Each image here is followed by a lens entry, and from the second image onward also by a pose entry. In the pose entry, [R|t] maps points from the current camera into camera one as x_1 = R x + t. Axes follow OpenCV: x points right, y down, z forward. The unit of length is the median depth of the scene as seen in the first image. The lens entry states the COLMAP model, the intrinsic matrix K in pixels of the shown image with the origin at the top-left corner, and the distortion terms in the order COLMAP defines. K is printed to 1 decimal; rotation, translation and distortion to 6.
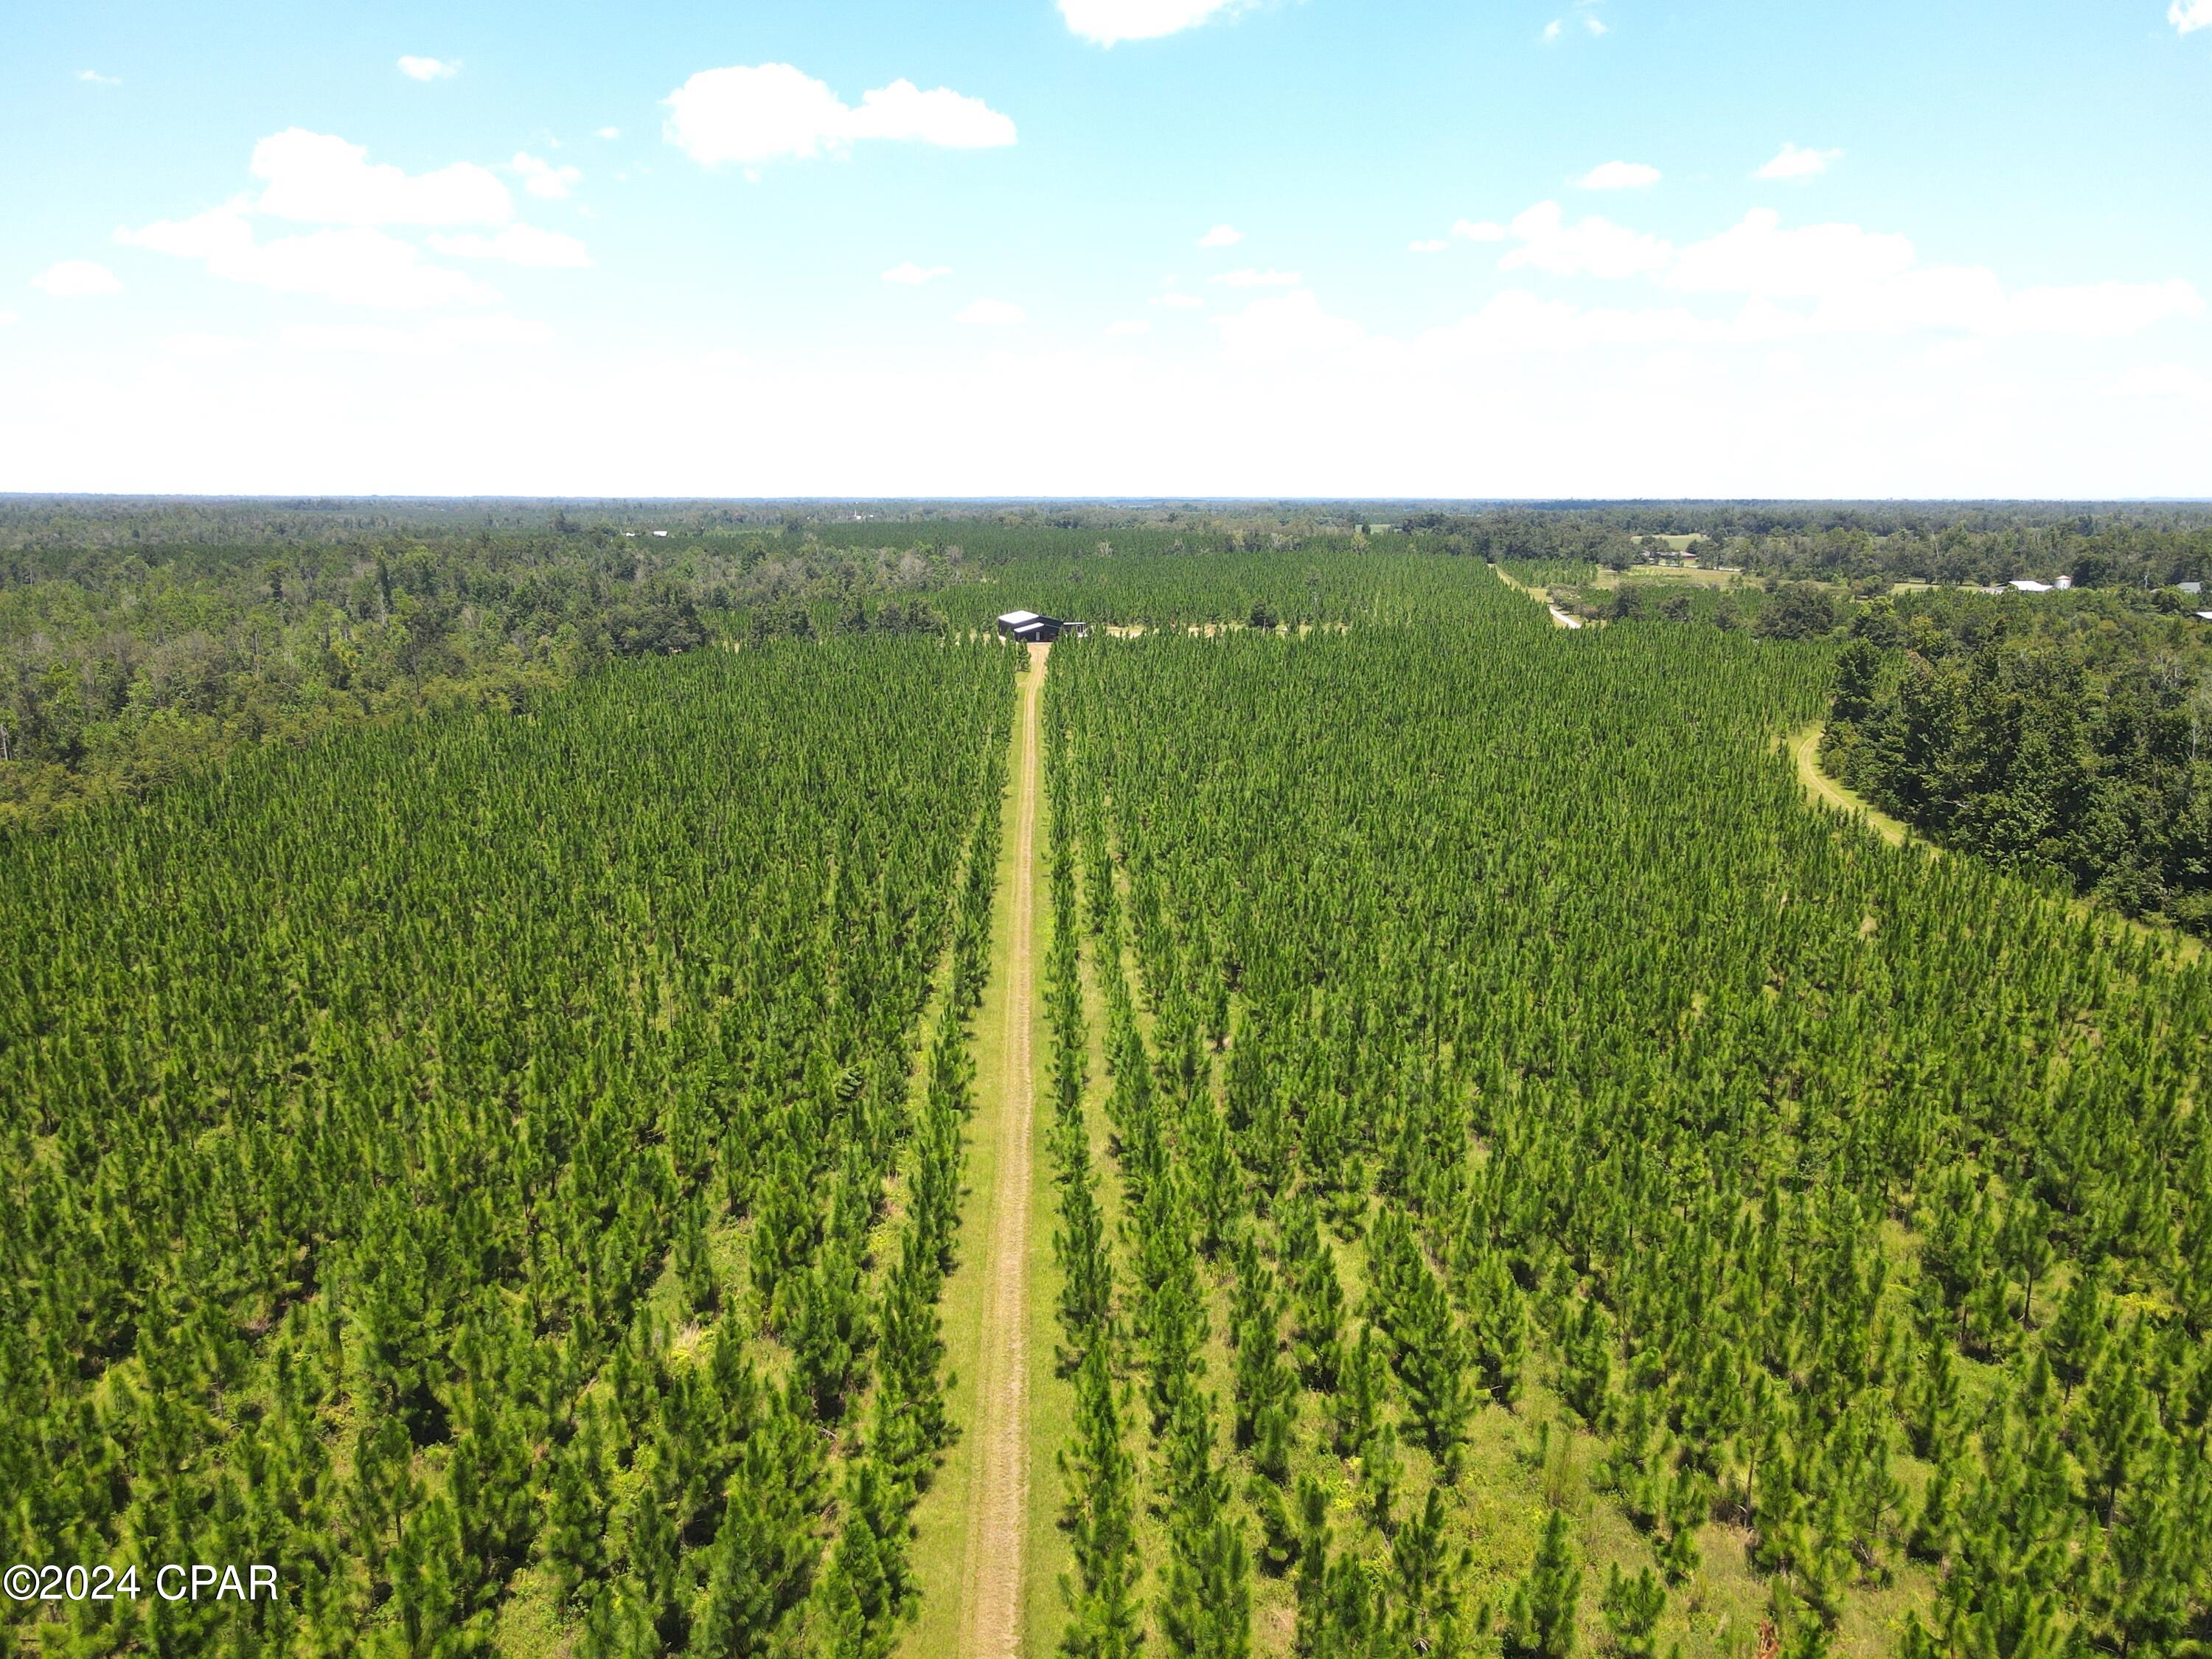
lens RADIAL K [[1610.3, 0, 1106.0], [0, 1610.3, 829.5], [0, 0, 1]] dist [0.000032, 0.011312]
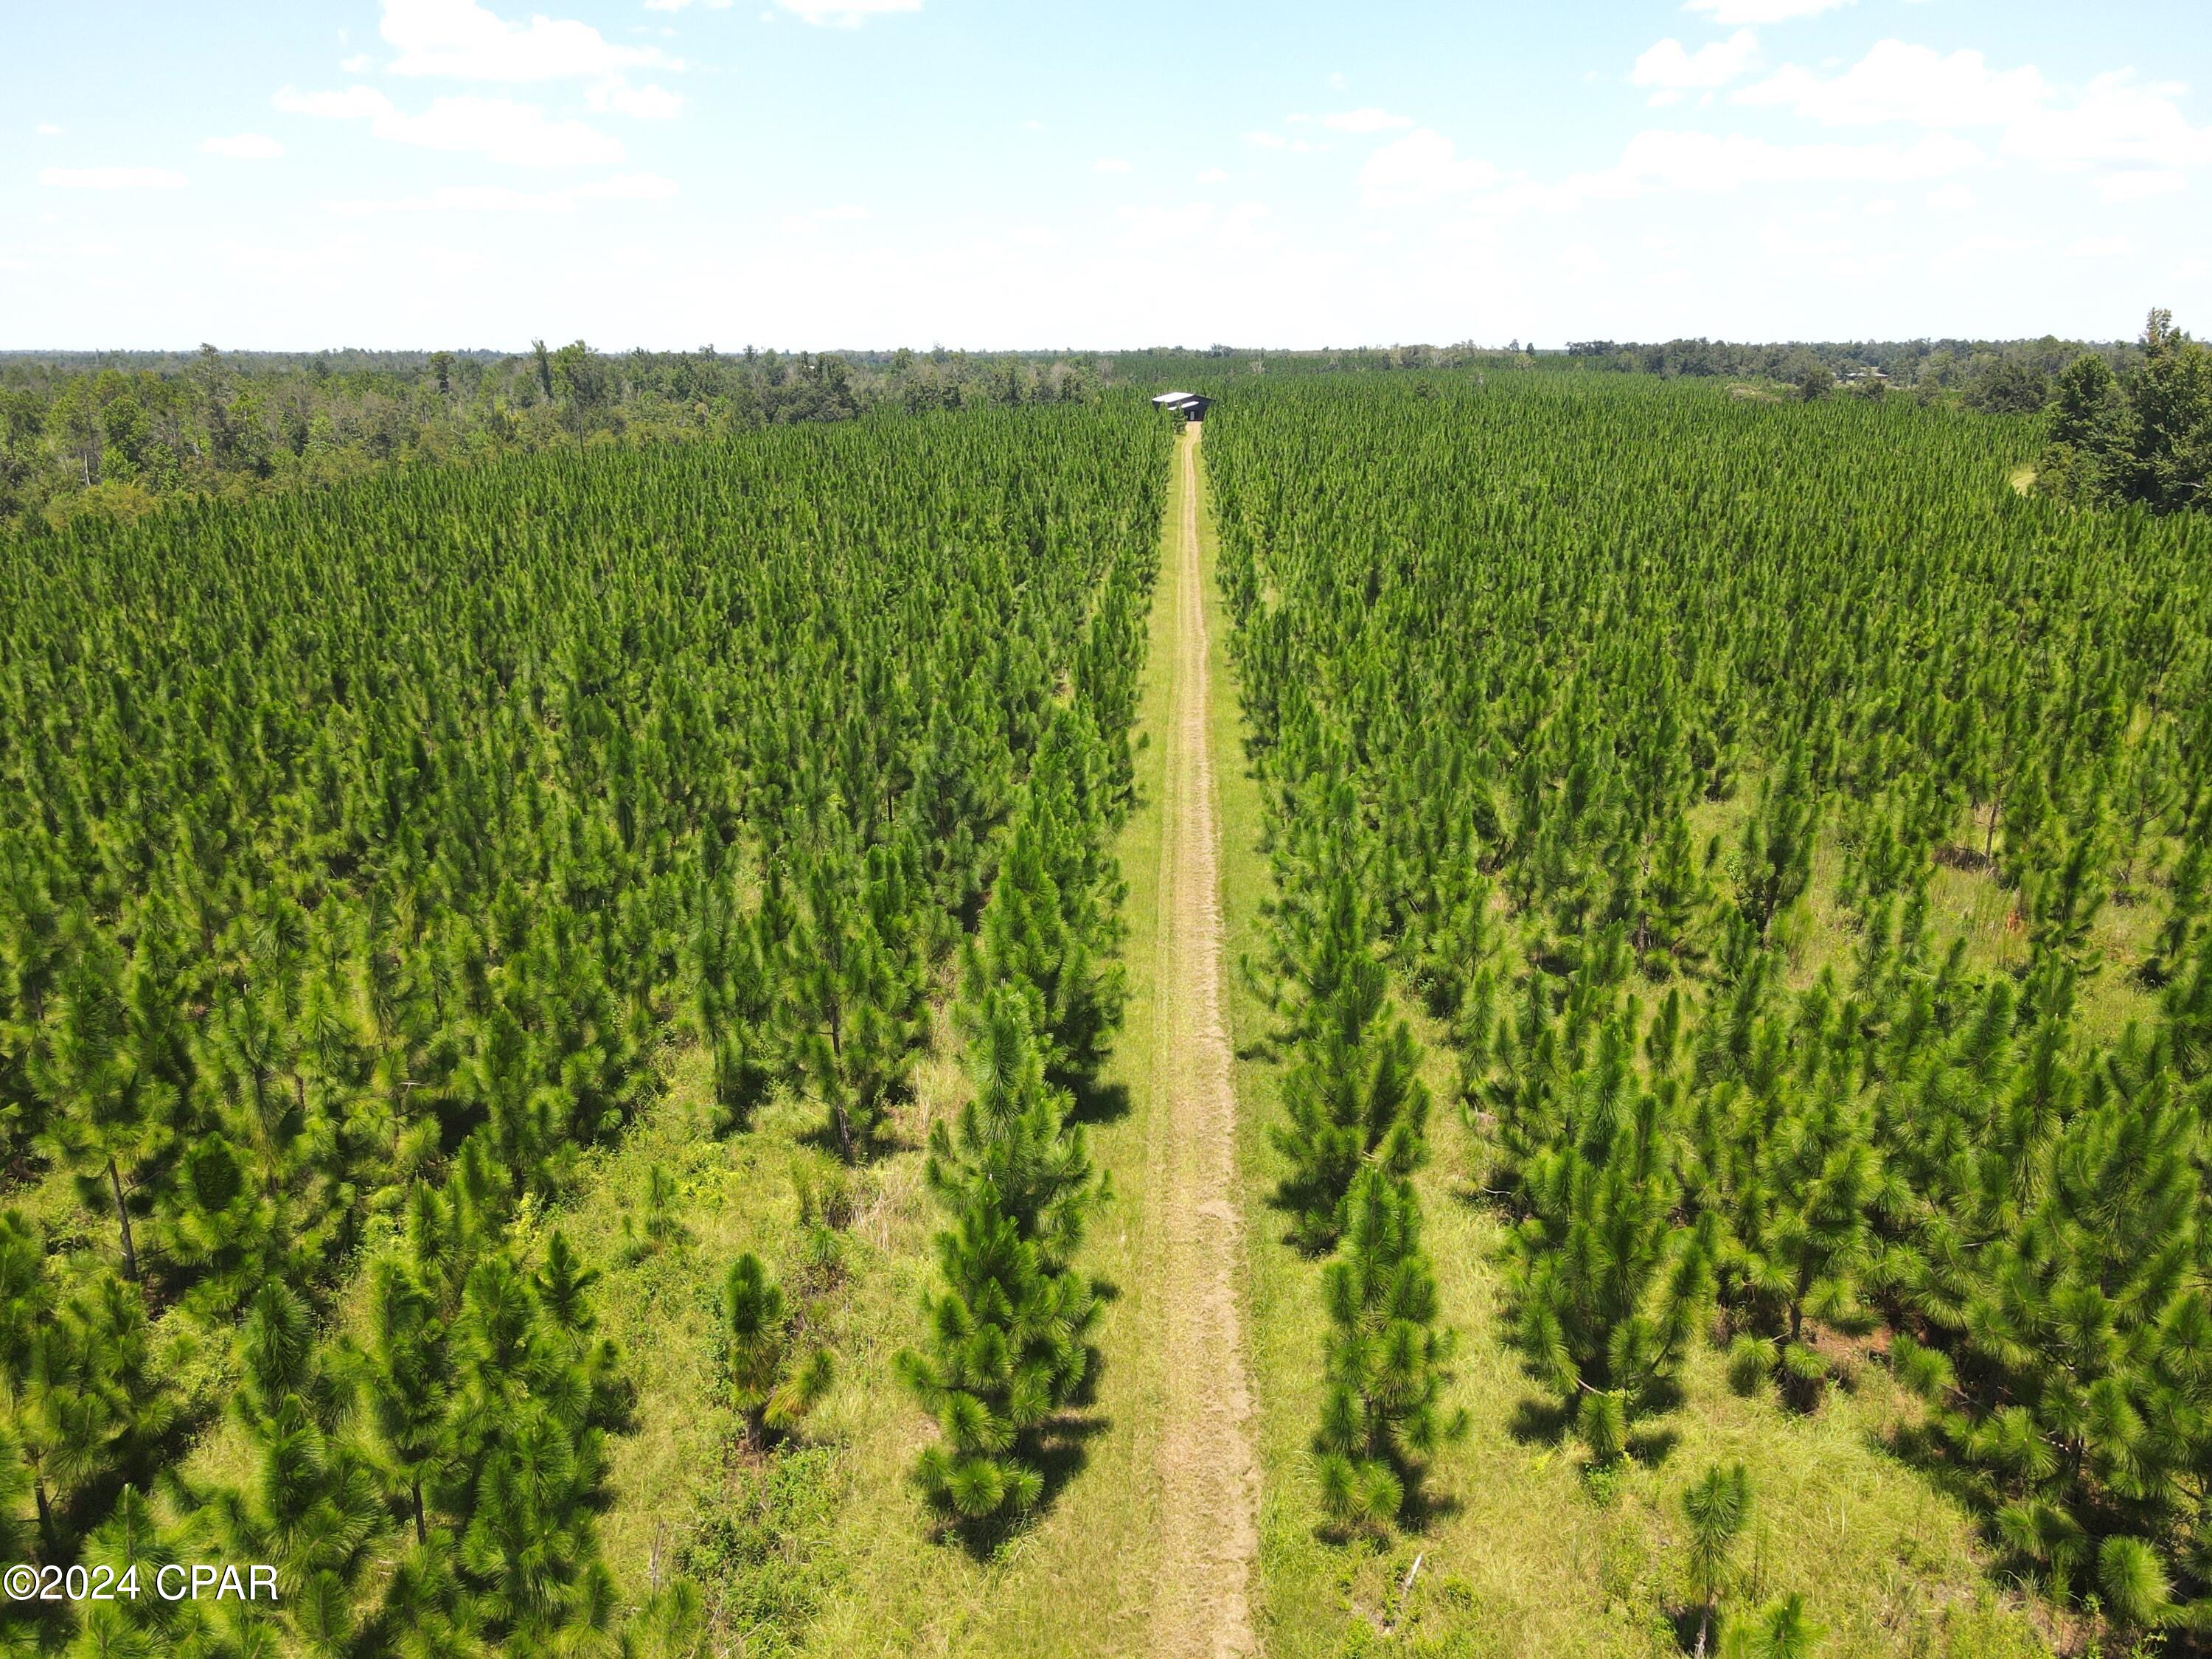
lens RADIAL K [[1610.3, 0, 1106.0], [0, 1610.3, 829.5], [0, 0, 1]] dist [0.000032, 0.011312]
pose [[0.996007, 0.017481, -0.087544, -0.013418], [-0.009595, 0.995922, 0.089703, 0.131278], [0.088755, -0.088504, 0.992114, 0.007976]]
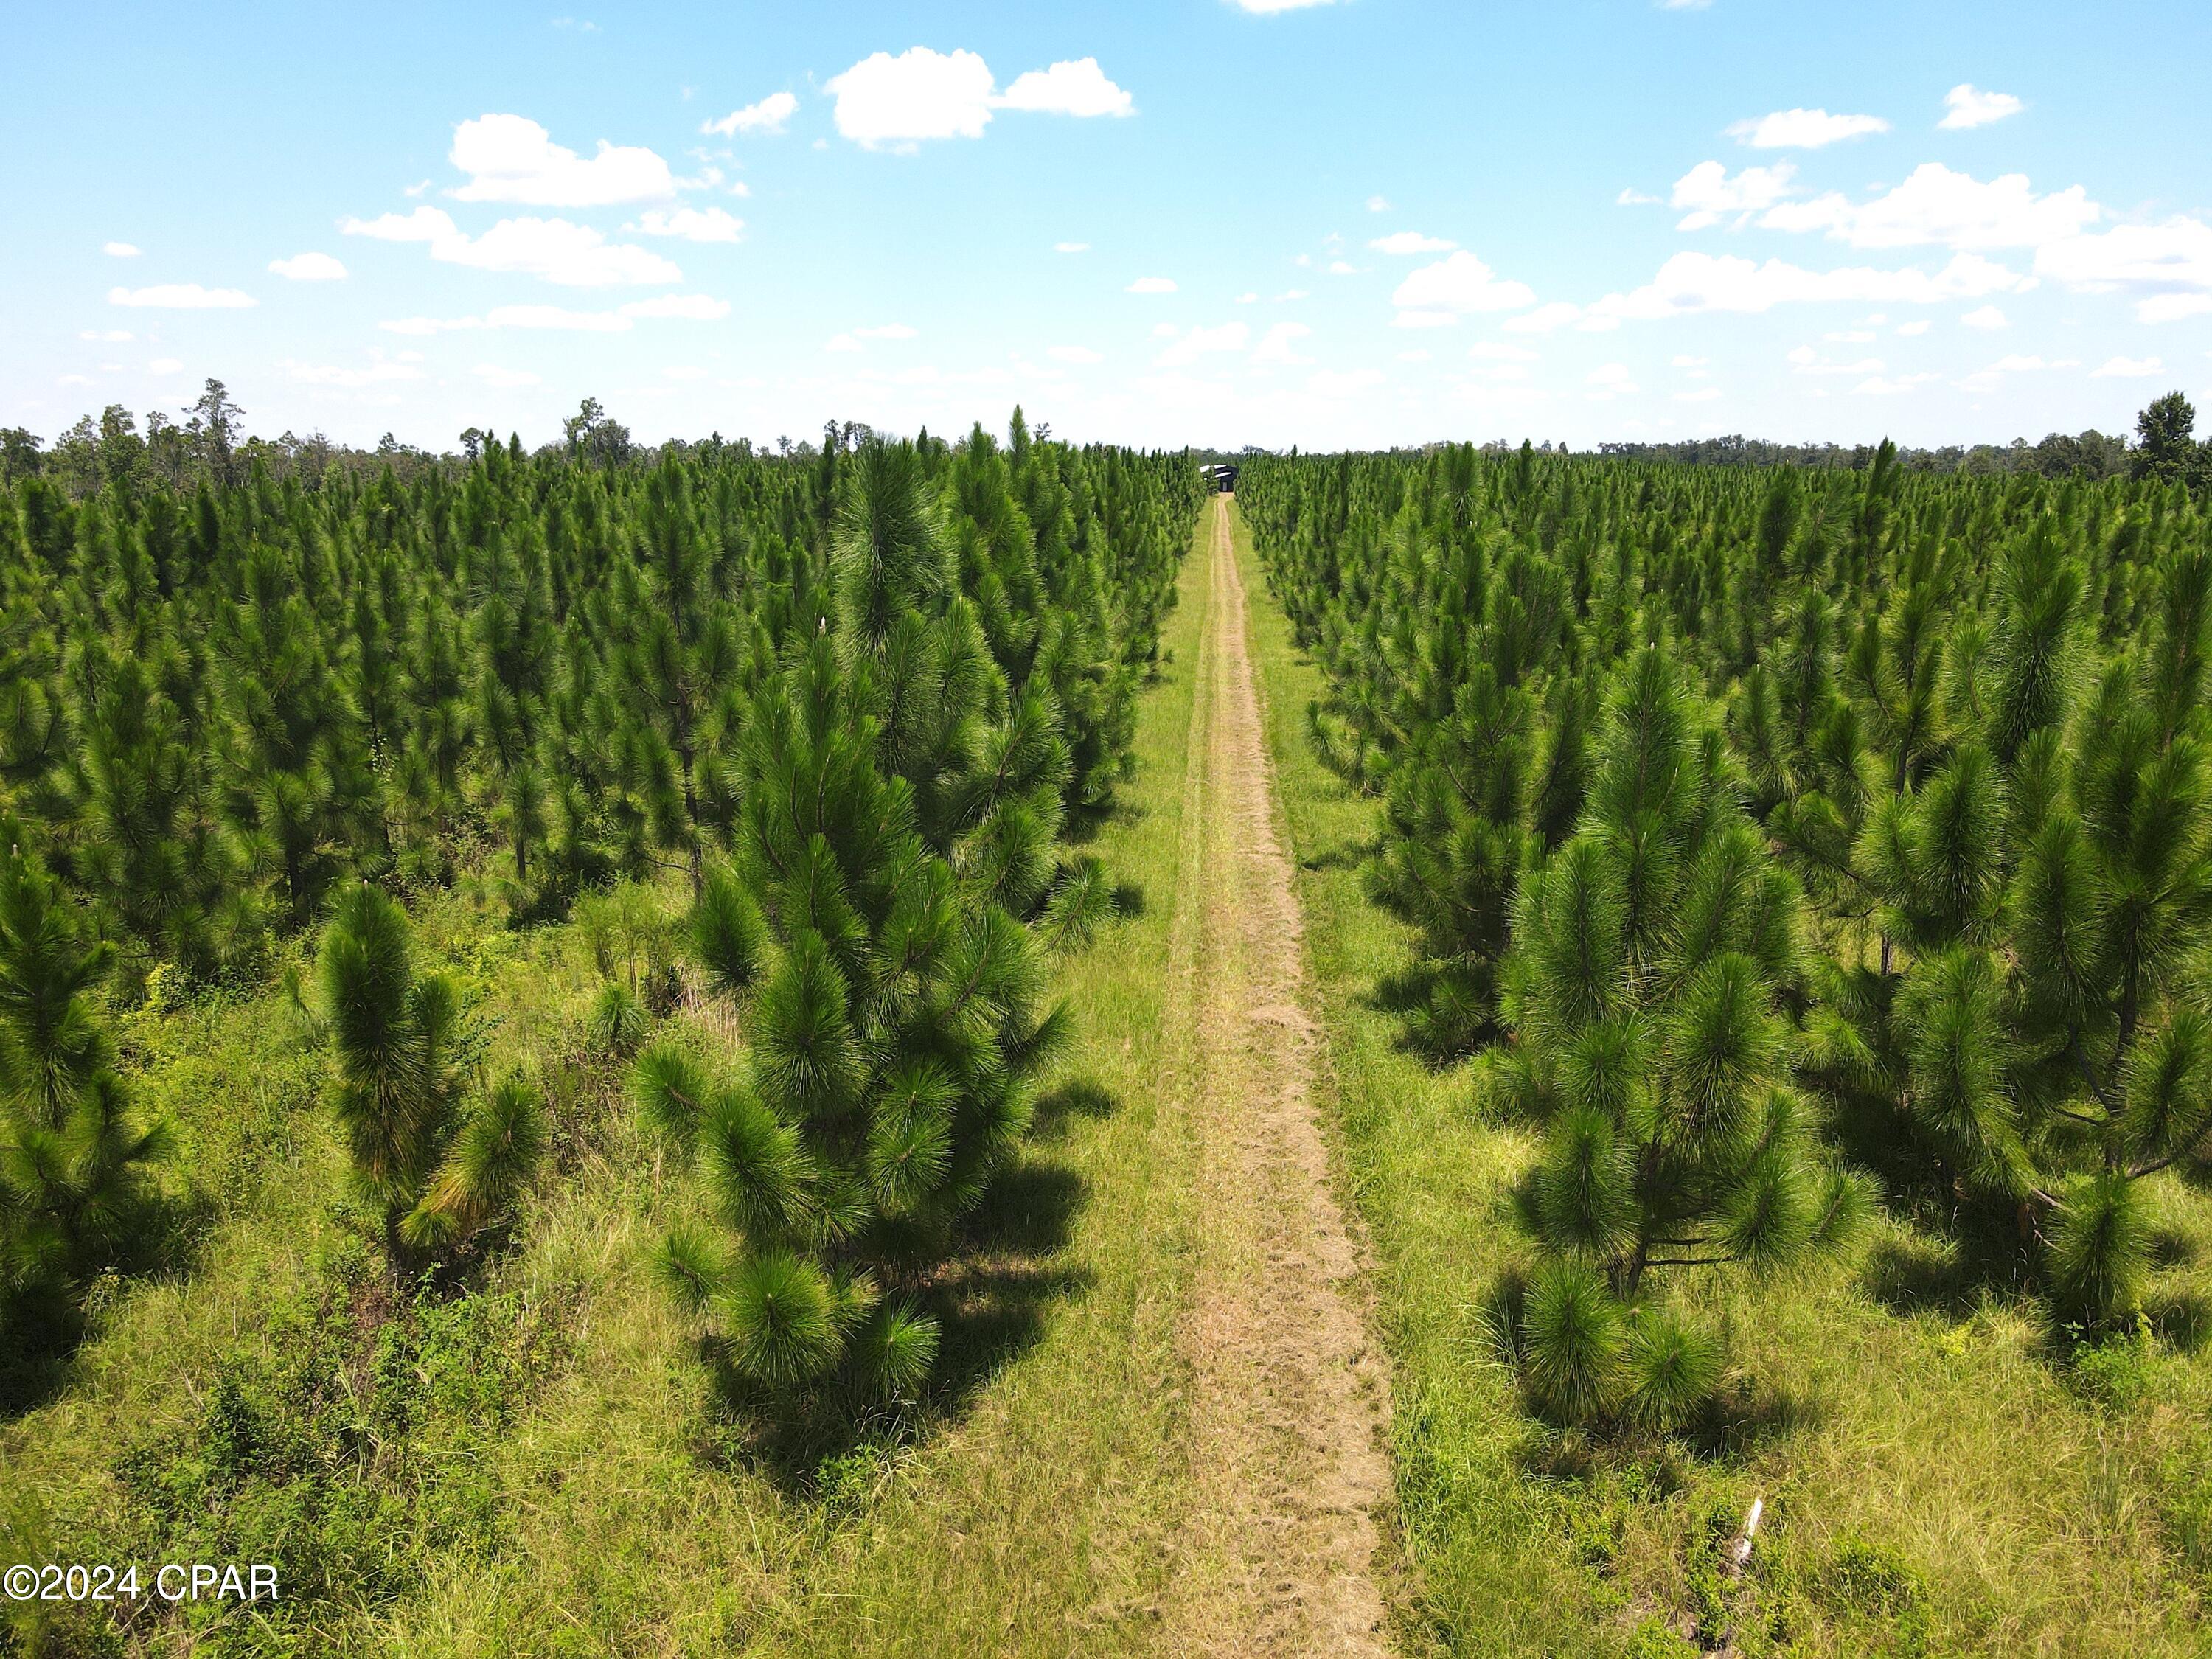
lens RADIAL K [[1610.3, 0, 1106.0], [0, 1610.3, 829.5], [0, 0, 1]] dist [0.000032, 0.011312]
pose [[0.994047, 0.018156, -0.107429, -0.017137], [-0.015887, 0.999633, 0.021945, 0.186779], [0.107788, -0.020107, 0.993971, 0.089647]]
